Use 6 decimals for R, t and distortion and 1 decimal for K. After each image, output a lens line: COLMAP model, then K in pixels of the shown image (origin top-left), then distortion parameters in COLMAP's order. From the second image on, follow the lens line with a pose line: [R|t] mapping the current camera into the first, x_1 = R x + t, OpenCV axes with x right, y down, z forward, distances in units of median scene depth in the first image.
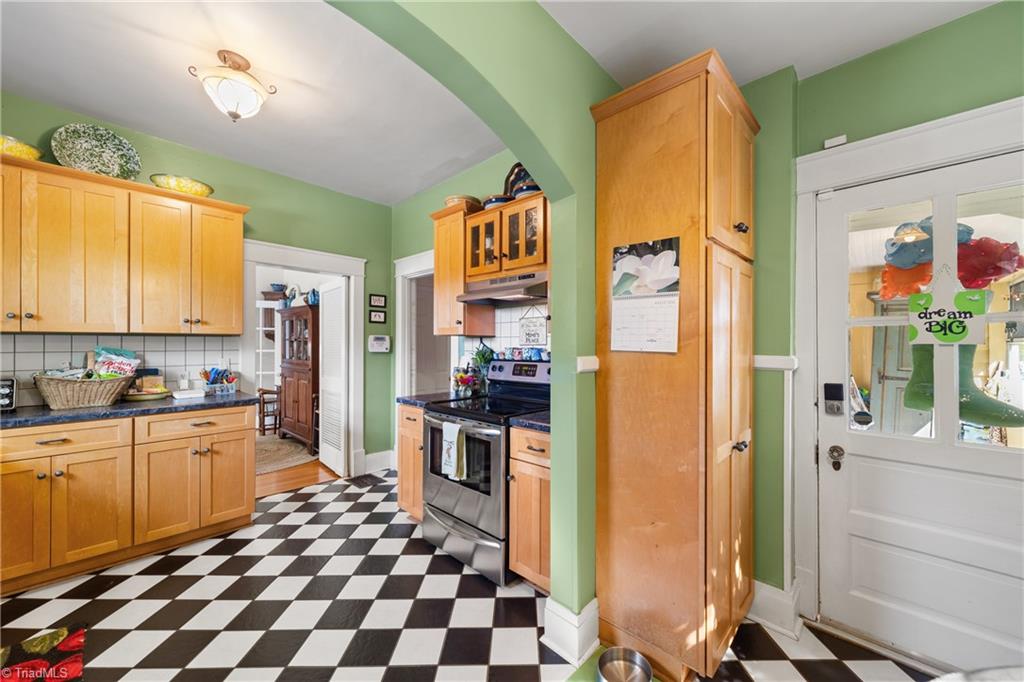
lens RADIAL K [[389.7, 0, 526.1], [0, 389.7, 342.3], [0, 0, 1]] dist [0.007618, 0.000260]
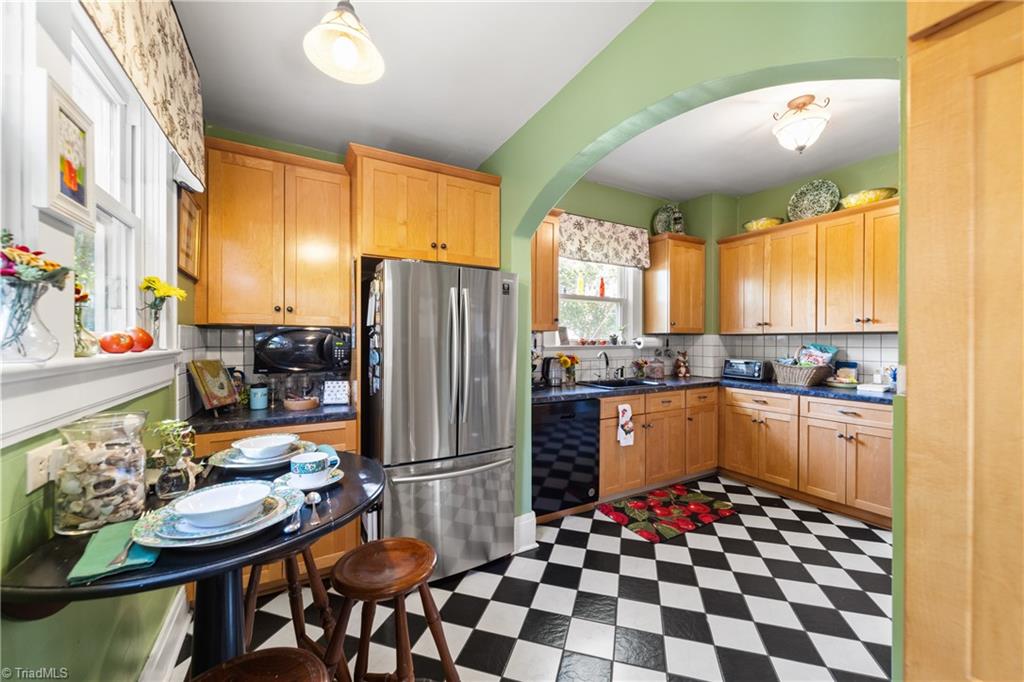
lens RADIAL K [[389.7, 0, 520.5], [0, 389.7, 342.4], [0, 0, 1]] dist [0.007618, 0.000260]
pose [[-0.284665, 0.006429, -0.958605, 0.493912], [0.001896, 0.999979, 0.006143, -0.001186], [0.958625, -0.000068, -0.284671, 0.409700]]
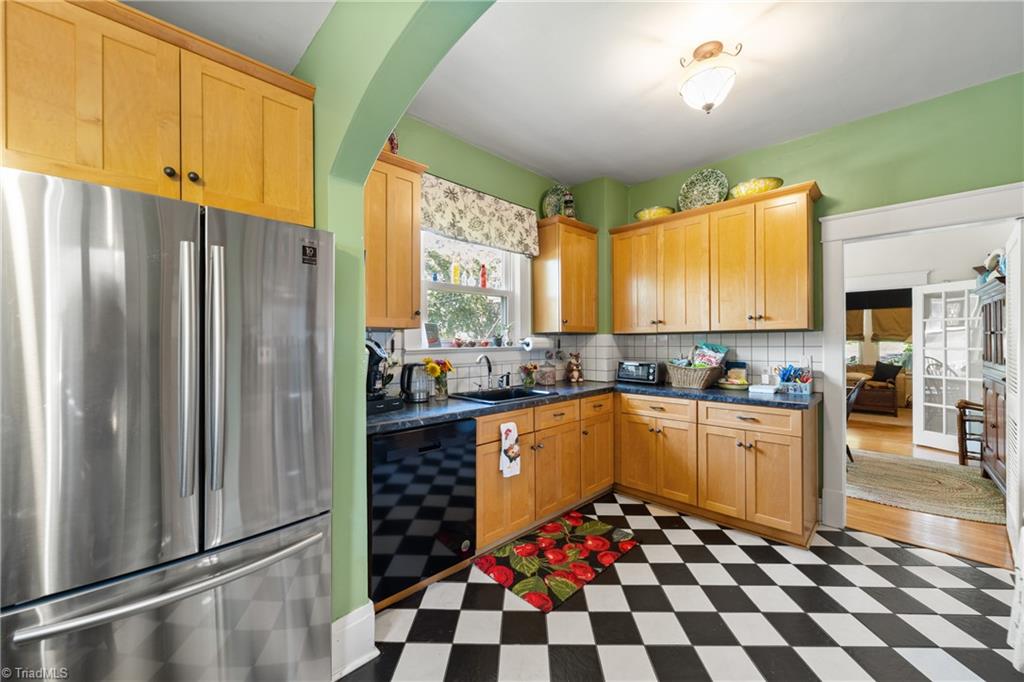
lens RADIAL K [[389.7, 0, 517.0], [0, 389.7, 342.5], [0, 0, 1]] dist [0.007618, 0.000260]
pose [[-0.031294, 0.000797, -0.999510, 0.197408], [0.009058, 0.999959, 0.000513, 0.005252], [0.999469, -0.009038, -0.031299, 0.425106]]
